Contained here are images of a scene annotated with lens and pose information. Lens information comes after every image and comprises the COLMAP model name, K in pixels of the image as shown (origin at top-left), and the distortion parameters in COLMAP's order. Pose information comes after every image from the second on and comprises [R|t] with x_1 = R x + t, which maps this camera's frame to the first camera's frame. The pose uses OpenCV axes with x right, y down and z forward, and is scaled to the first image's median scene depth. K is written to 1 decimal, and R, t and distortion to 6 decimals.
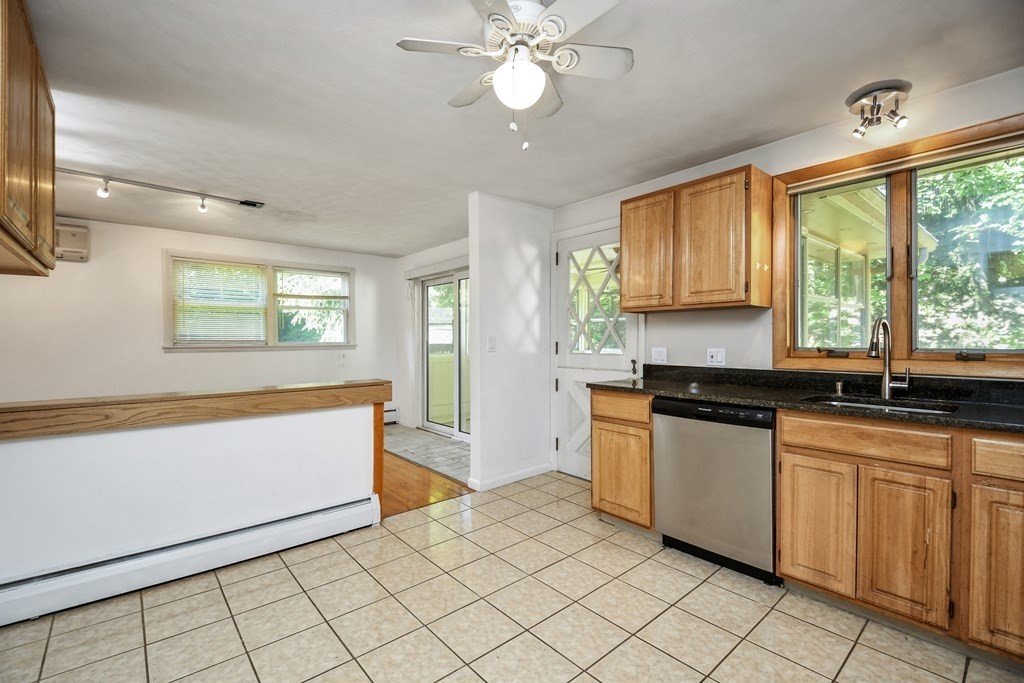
lens RADIAL K [[446.9, 0, 507.0], [0, 446.9, 342.4], [0, 0, 1]] dist [0.016642, -0.014579]
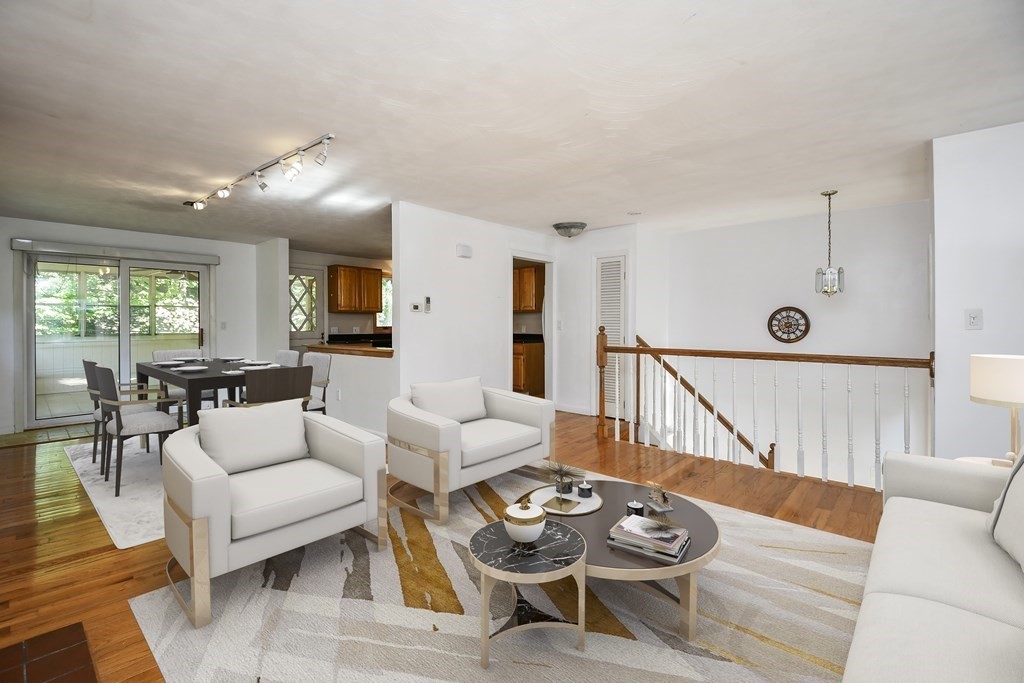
lens RADIAL K [[453.6, 0, 496.8], [0, 453.6, 321.4], [0, 0, 1]] dist [0.004561, -0.000198]
pose [[-0.105624, 0.008921, 0.994366, -2.639619], [0.012672, 0.999891, -0.007624, 0.012401], [-0.994325, 0.011795, -0.105725, 0.507901]]
